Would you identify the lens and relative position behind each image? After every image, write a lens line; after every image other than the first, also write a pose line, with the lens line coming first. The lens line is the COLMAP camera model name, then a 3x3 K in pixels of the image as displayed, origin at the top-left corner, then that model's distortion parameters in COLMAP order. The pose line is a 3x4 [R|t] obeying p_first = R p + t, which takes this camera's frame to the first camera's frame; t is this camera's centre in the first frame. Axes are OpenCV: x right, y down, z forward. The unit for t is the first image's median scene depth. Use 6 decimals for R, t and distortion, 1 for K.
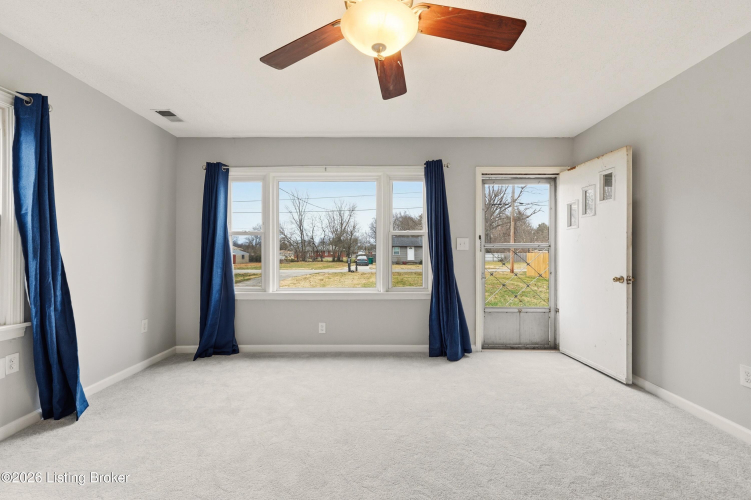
lens RADIAL K [[313.7, 0, 375.5], [0, 313.7, 250.0], [0, 0, 1]] dist [0.001041, 0.000173]
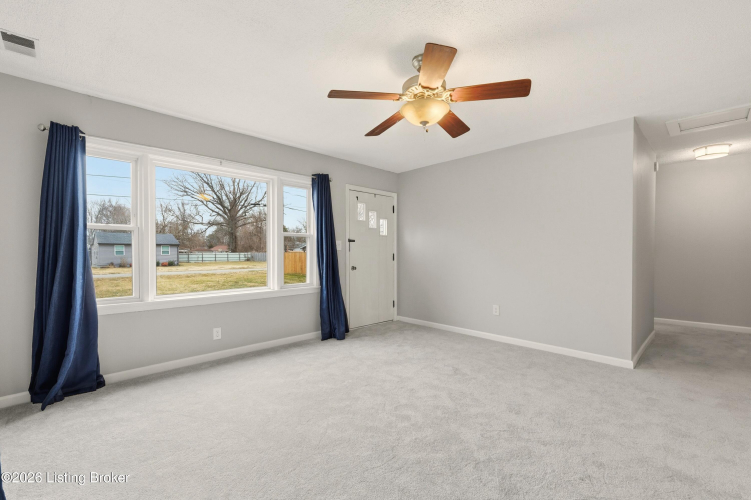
lens RADIAL K [[313.7, 0, 375.5], [0, 313.7, 250.0], [0, 0, 1]] dist [0.001041, 0.000173]
pose [[0.724977, 0.005127, 0.688754, -0.484509], [-0.006443, 0.999979, -0.000662, -0.001191], [-0.688743, -0.003958, 0.724994, 0.006261]]
